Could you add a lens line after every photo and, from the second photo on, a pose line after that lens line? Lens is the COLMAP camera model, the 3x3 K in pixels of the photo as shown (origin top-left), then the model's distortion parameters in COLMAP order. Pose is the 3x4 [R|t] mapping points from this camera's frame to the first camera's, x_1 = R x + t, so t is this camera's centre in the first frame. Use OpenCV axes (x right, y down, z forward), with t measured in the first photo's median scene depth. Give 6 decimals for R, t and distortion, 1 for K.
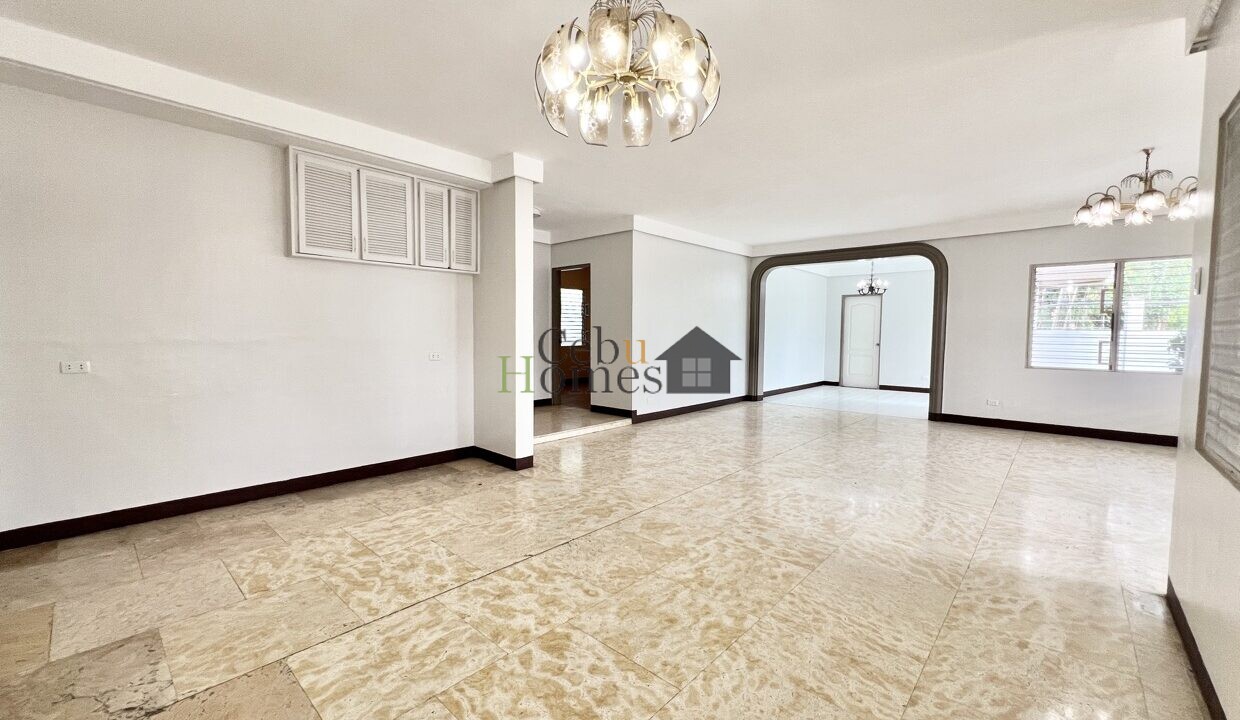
lens RADIAL K [[495.6, 0, 621.1], [0, 495.6, 360.3], [0, 0, 1]] dist [-0.003792, 0.000153]
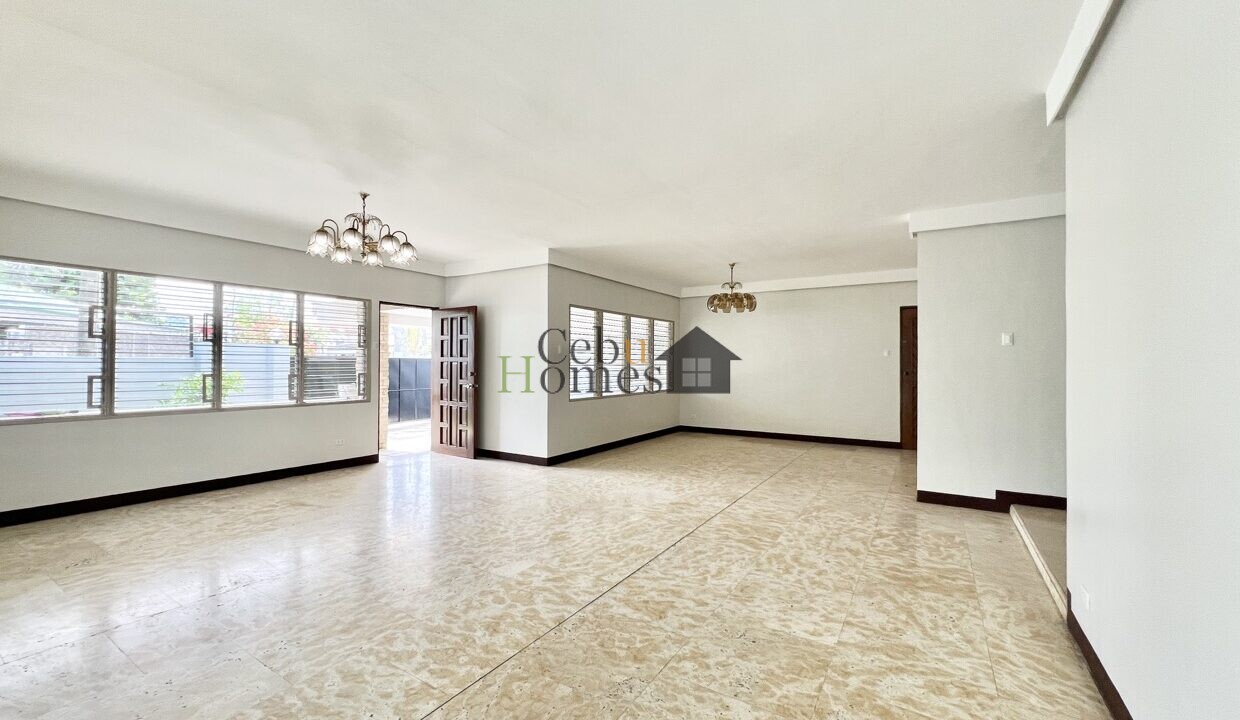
lens RADIAL K [[495.6, 0, 619.4], [0, 495.6, 361.3], [0, 0, 1]] dist [-0.003792, 0.000153]
pose [[-0.985084, -0.011612, -0.171680, 0.825817], [-0.021399, 0.998242, 0.055269, -0.164196], [0.170736, 0.058118, -0.983601, 2.525478]]
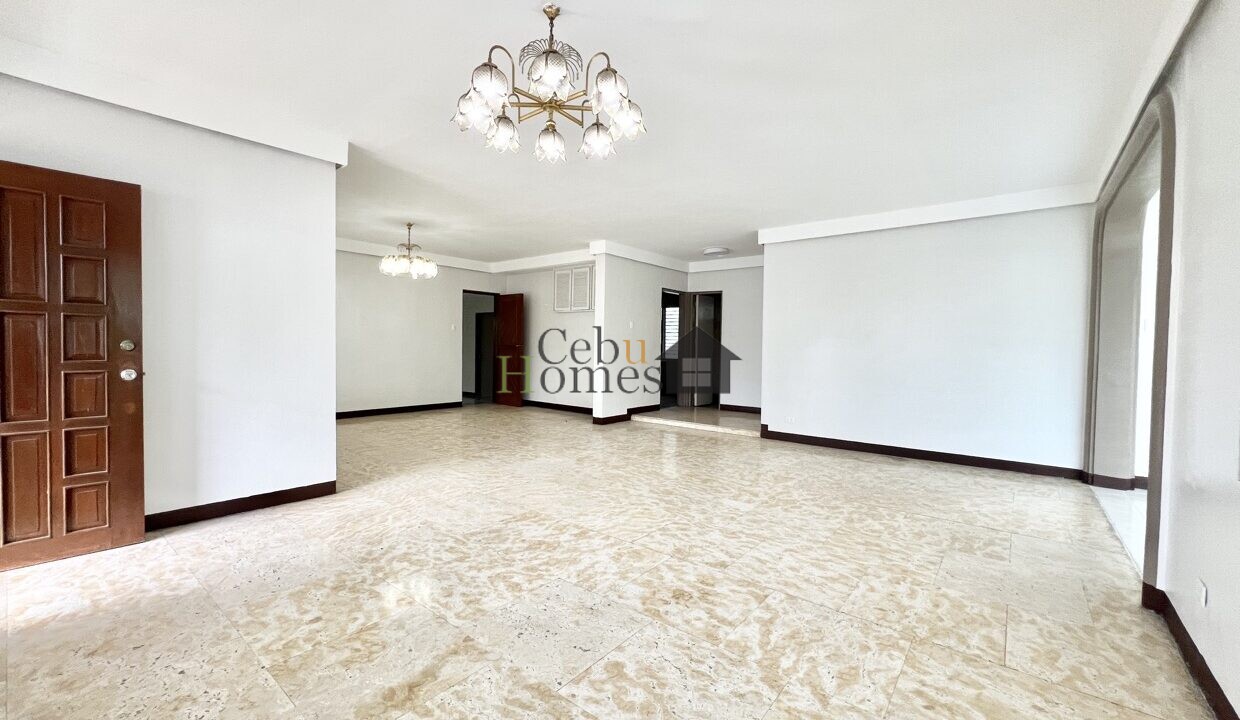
lens RADIAL K [[495.6, 0, 616.0], [0, 495.6, 355.5], [0, 0, 1]] dist [-0.001238, -0.000752]
pose [[0.049304, 0.014184, -0.998683, 1.937693], [-0.074417, 0.997172, 0.010488, -0.047163], [0.996008, 0.073802, 0.050220, 1.259036]]
